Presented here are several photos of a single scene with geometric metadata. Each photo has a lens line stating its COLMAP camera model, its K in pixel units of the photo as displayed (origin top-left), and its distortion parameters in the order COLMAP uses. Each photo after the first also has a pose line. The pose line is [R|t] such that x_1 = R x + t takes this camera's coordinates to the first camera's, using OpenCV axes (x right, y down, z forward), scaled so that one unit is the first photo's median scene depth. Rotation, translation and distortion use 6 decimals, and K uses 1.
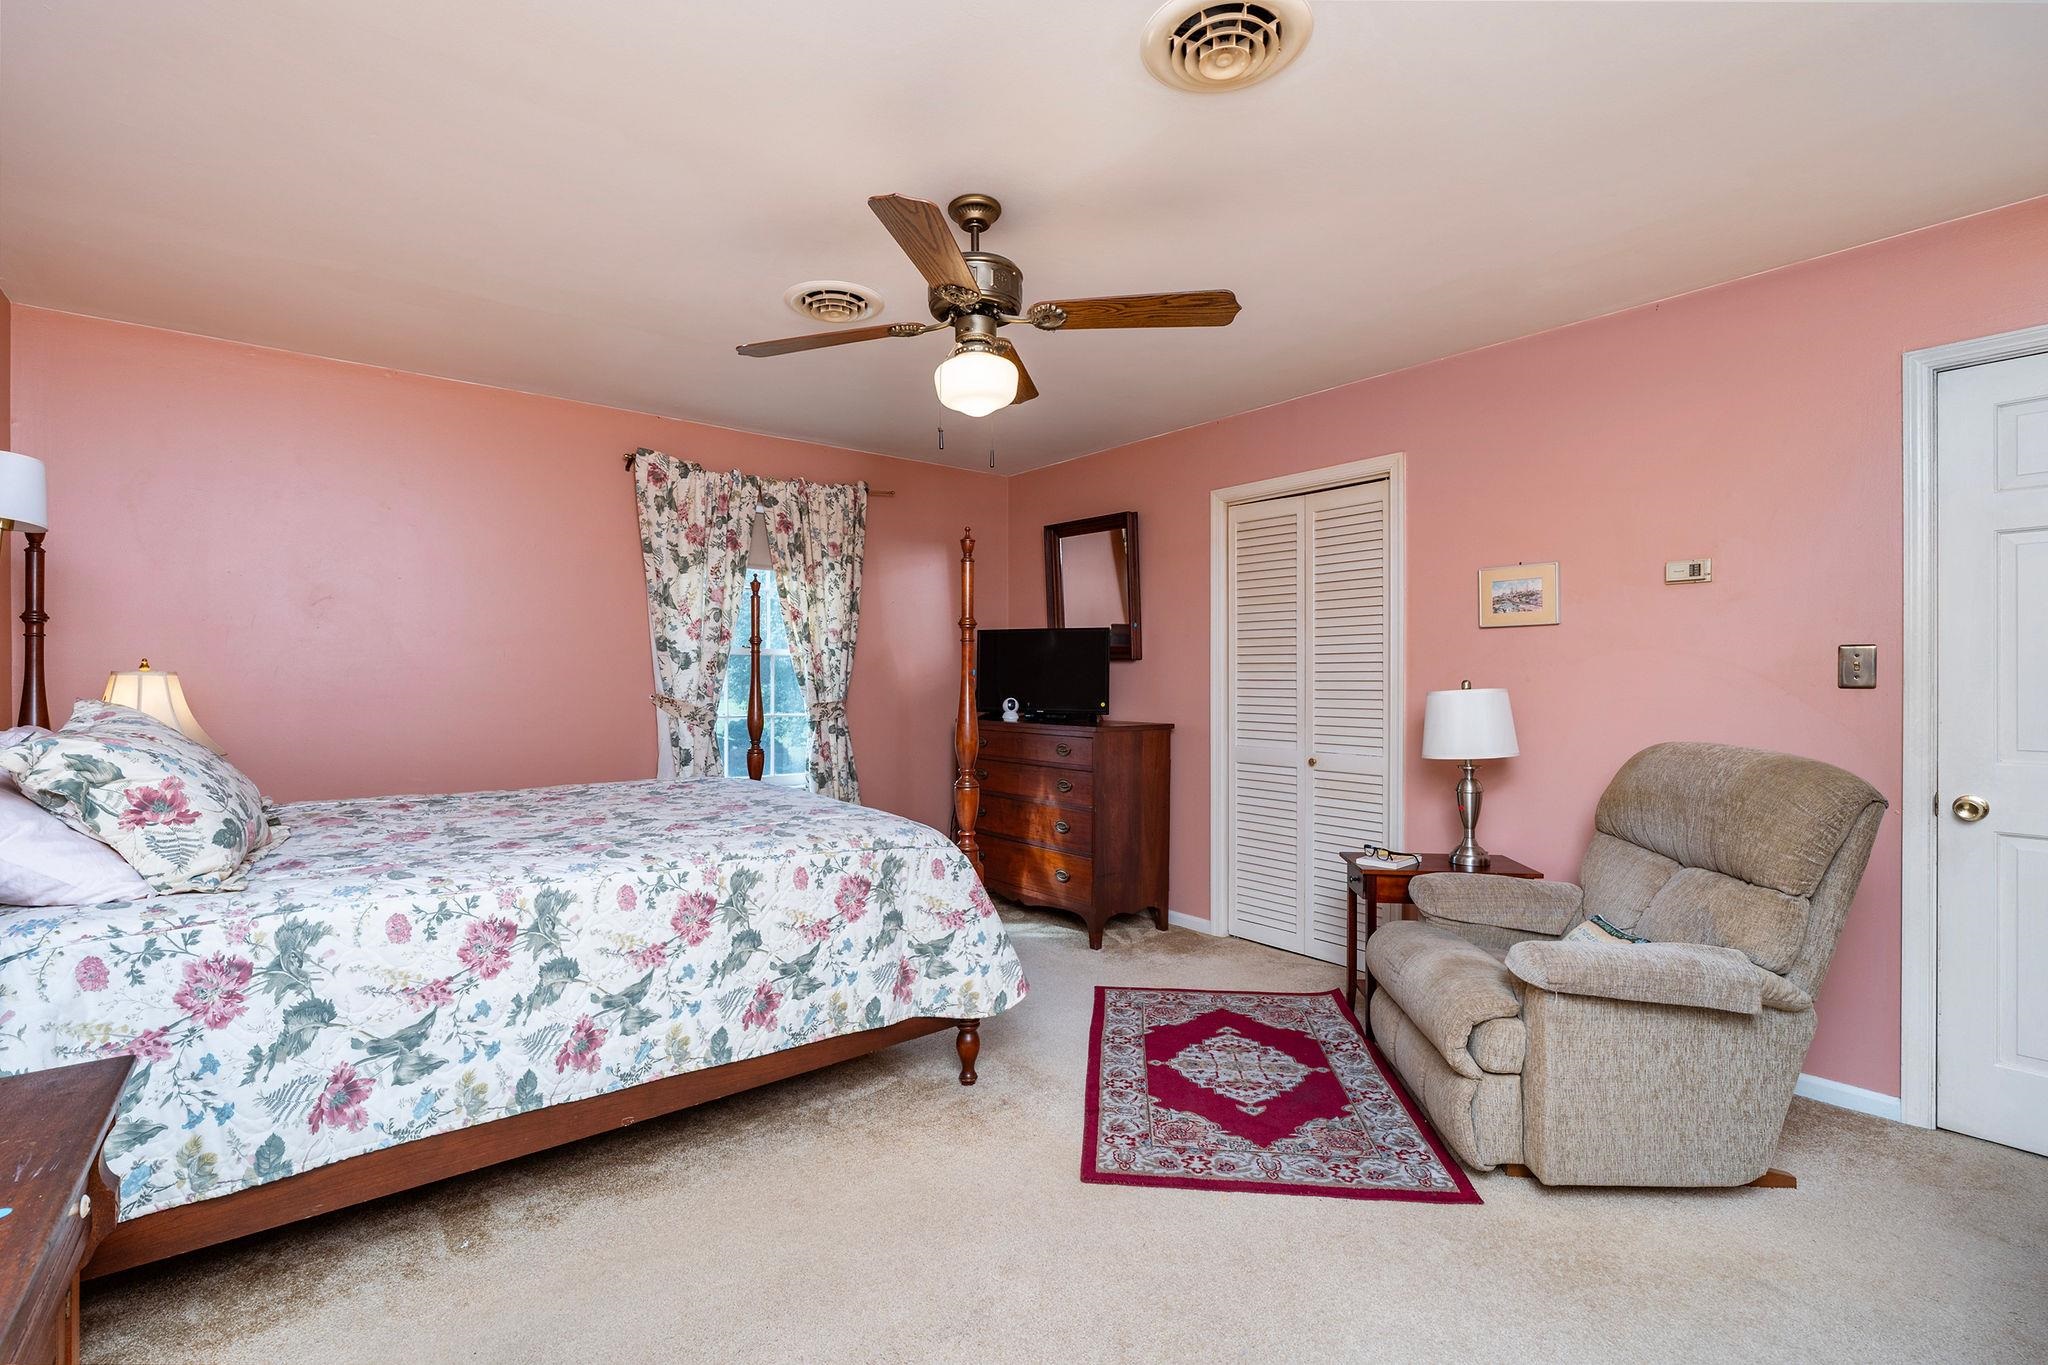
lens RADIAL K [[926.1, 0, 1010.1], [0, 926.1, 685.9], [0, 0, 1]] dist [0.001931, 0.002661]
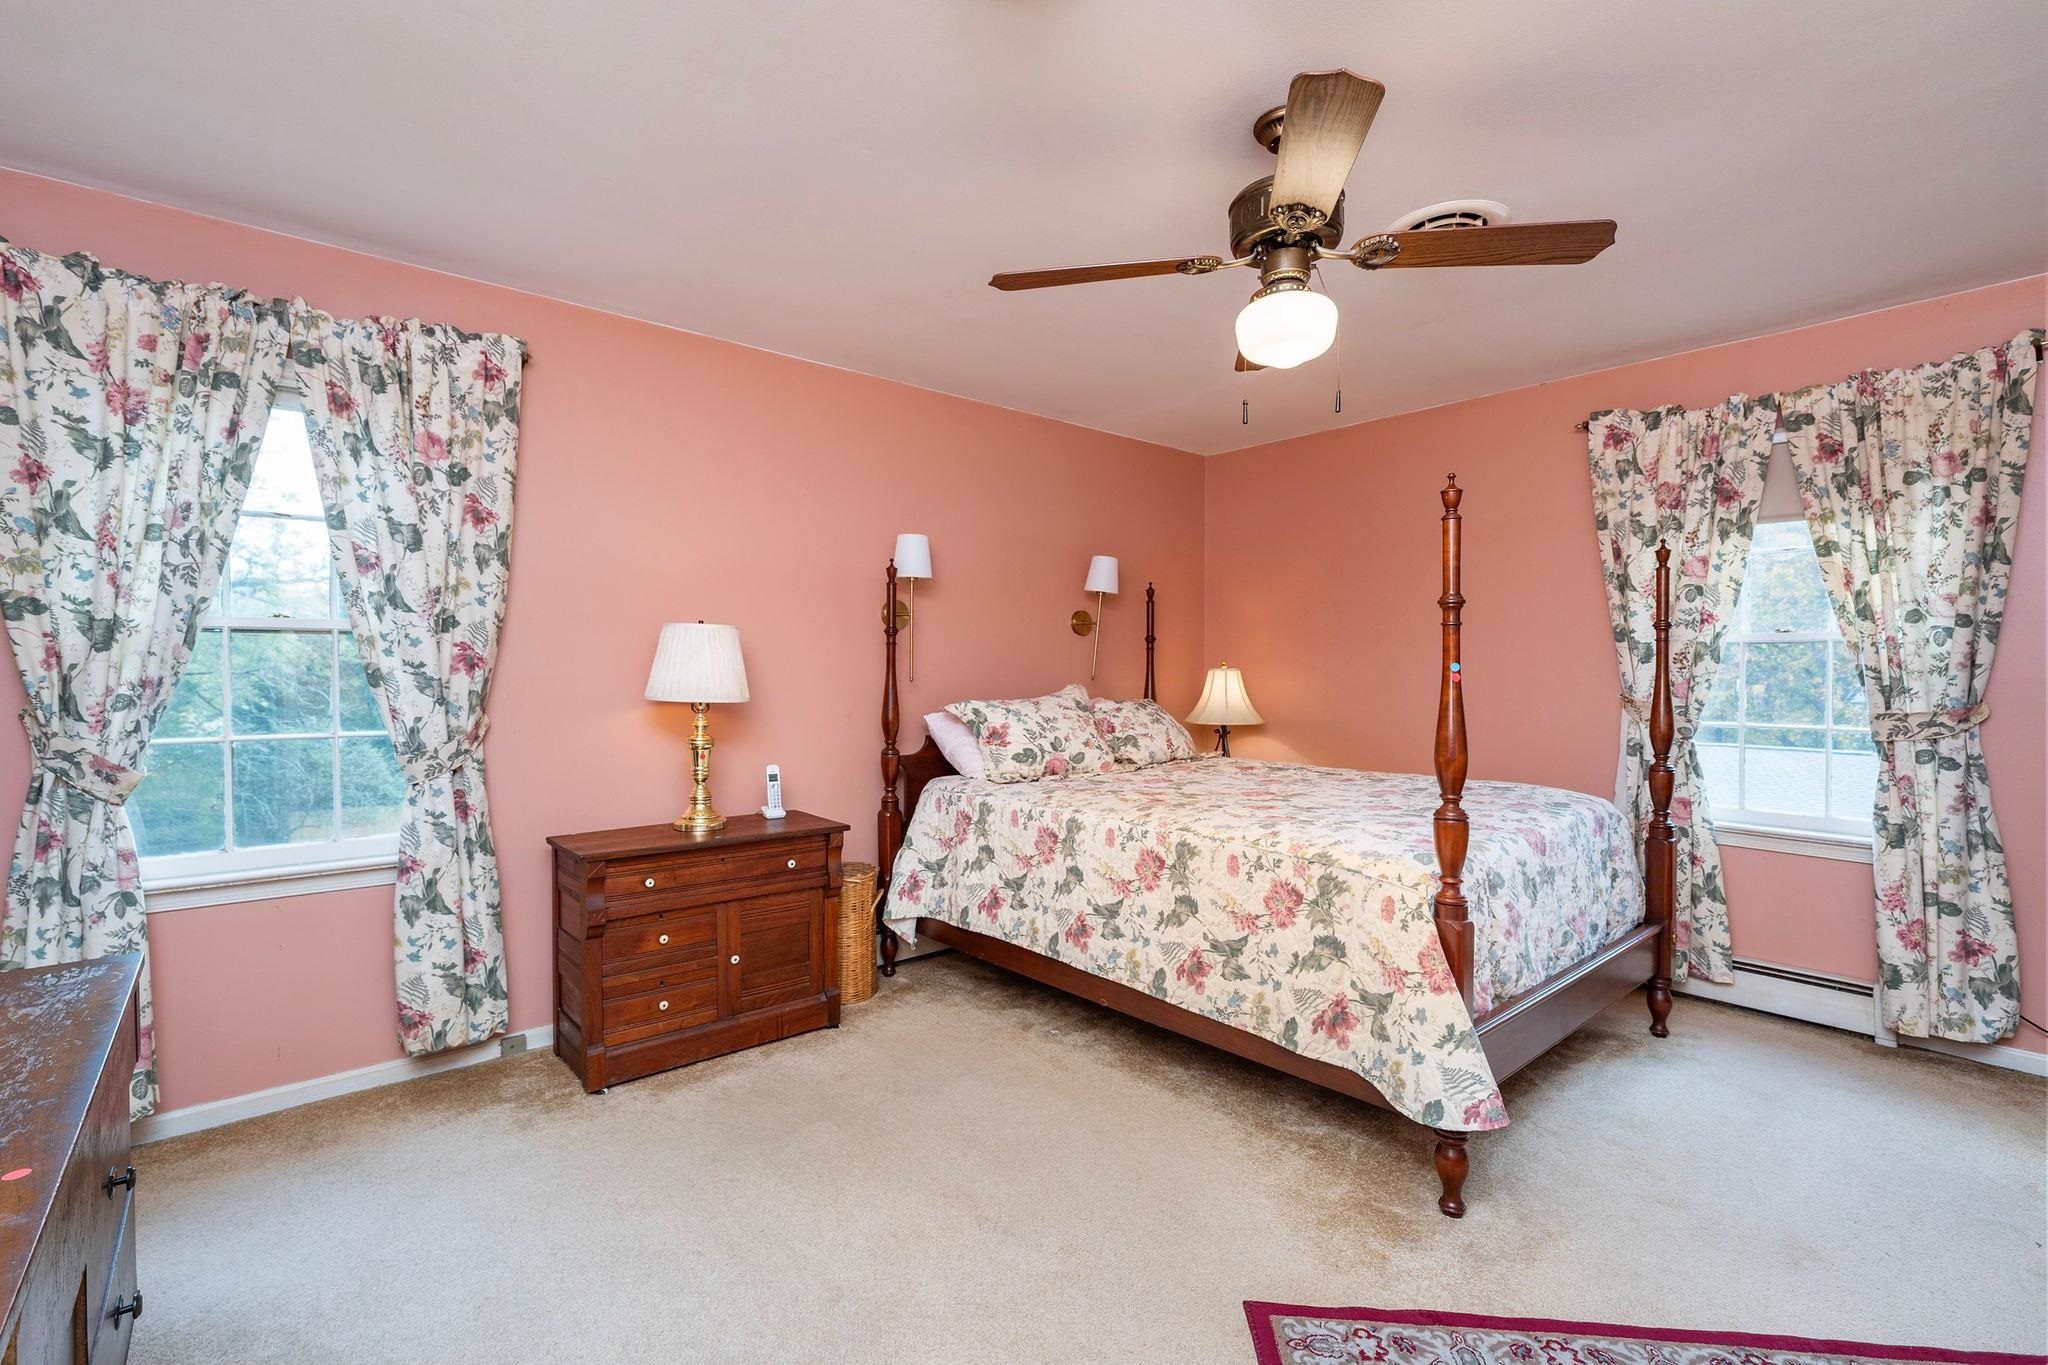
lens RADIAL K [[926.1, 0, 992.7], [0, 926.1, 673.9], [0, 0, 1]] dist [0.001931, 0.002661]
pose [[0.021887, 0.002249, -0.999758, 0.702014], [-0.010530, 0.999943, 0.002018, -0.006084], [0.999705, 0.010483, 0.021910, 0.612127]]
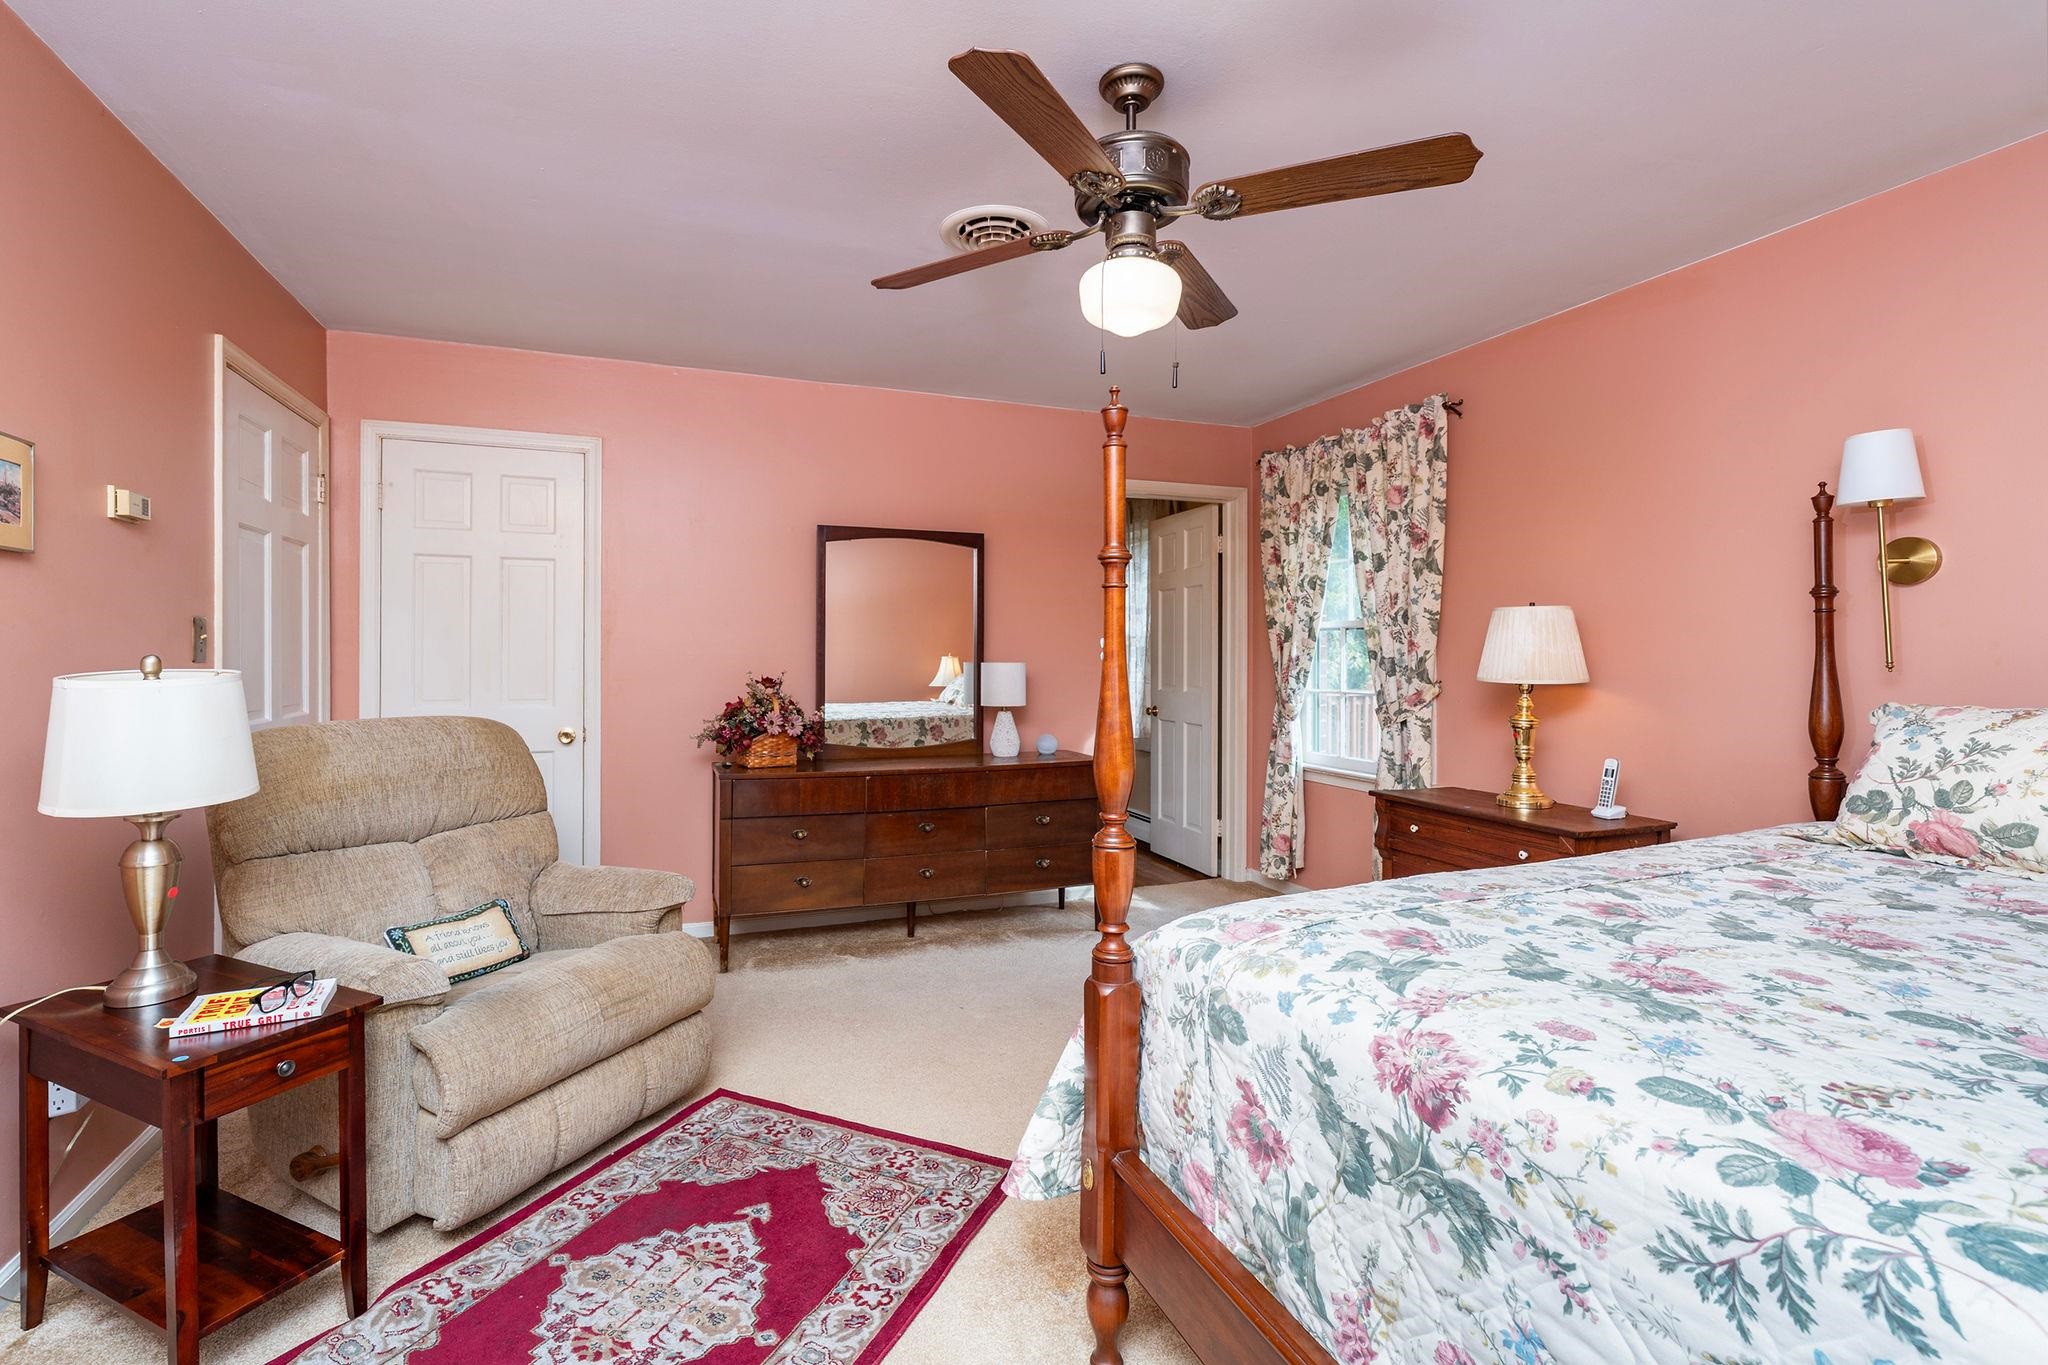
lens RADIAL K [[926.1, 0, 1022.1], [0, 926.1, 663.1], [0, 0, 1]] dist [0.001931, 0.002661]
pose [[-0.958631, -0.006935, 0.284566, -0.153936], [-0.001554, 0.999816, 0.019131, -0.011365], [-0.284646, 0.017898, -0.958466, 1.556752]]
